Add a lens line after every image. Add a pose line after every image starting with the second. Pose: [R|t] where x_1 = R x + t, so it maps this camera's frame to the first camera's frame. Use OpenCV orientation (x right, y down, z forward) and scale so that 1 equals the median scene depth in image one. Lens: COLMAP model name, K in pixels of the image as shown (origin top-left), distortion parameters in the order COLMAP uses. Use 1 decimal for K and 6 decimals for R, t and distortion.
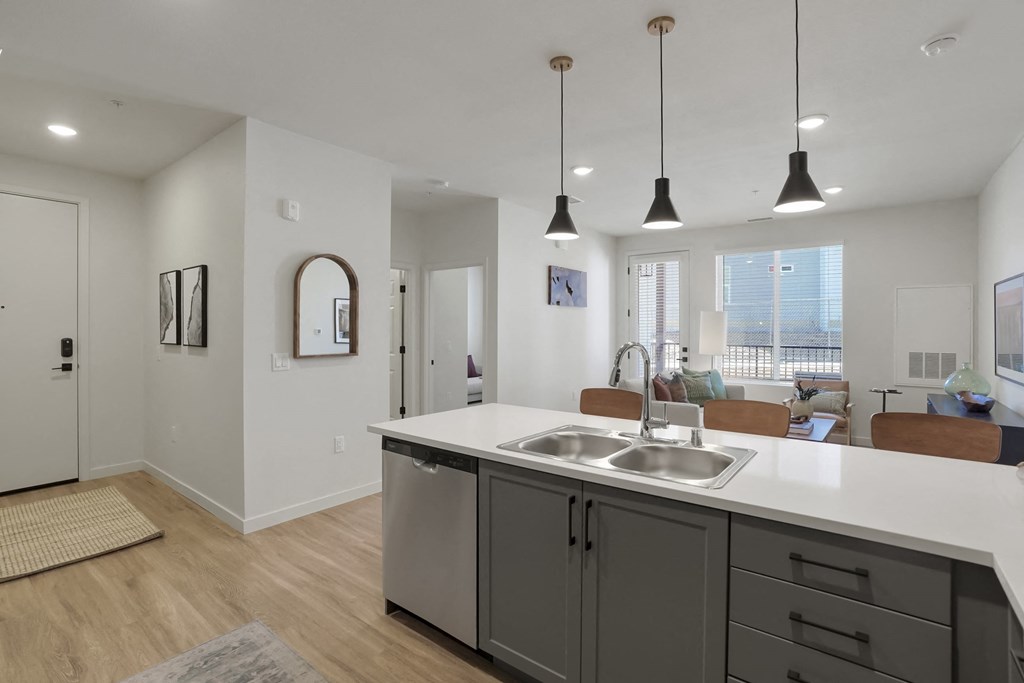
lens RADIAL K [[488.1, 0, 510.9], [0, 488.1, 331.5], [0, 0, 1]] dist [-0.002105, 0.001911]
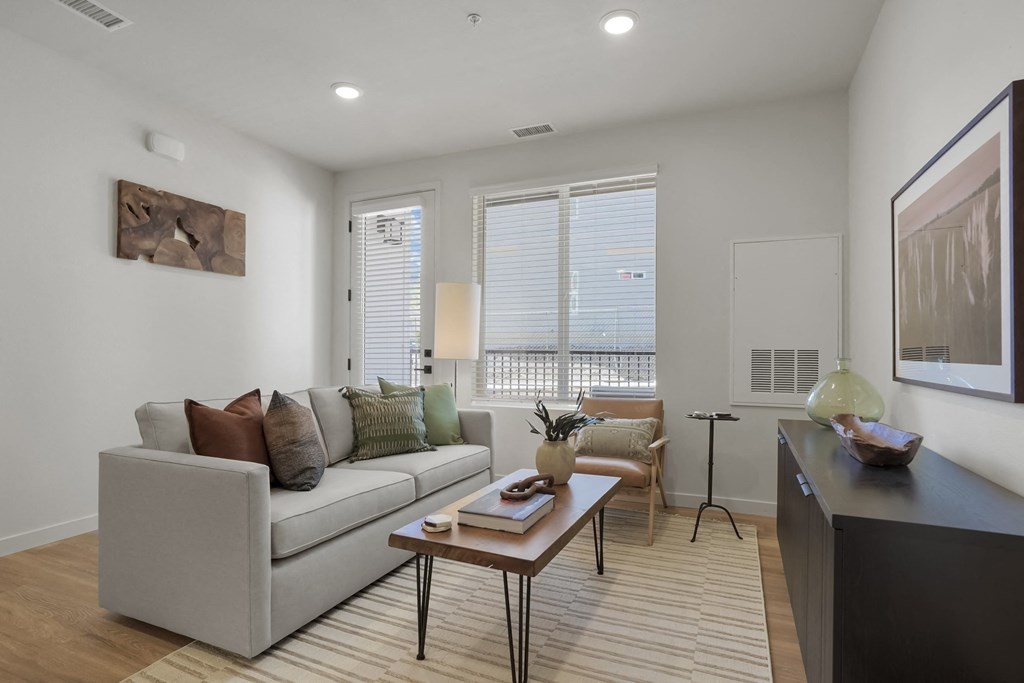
lens RADIAL K [[488.1, 0, 515.1], [0, 488.1, 349.7], [0, 0, 1]] dist [-0.002105, 0.001911]
pose [[0.977603, 0.002355, 0.210445, 0.417224], [0.001720, 0.999815, -0.019178, 0.054807], [-0.210451, 0.019111, 0.977418, 0.487430]]
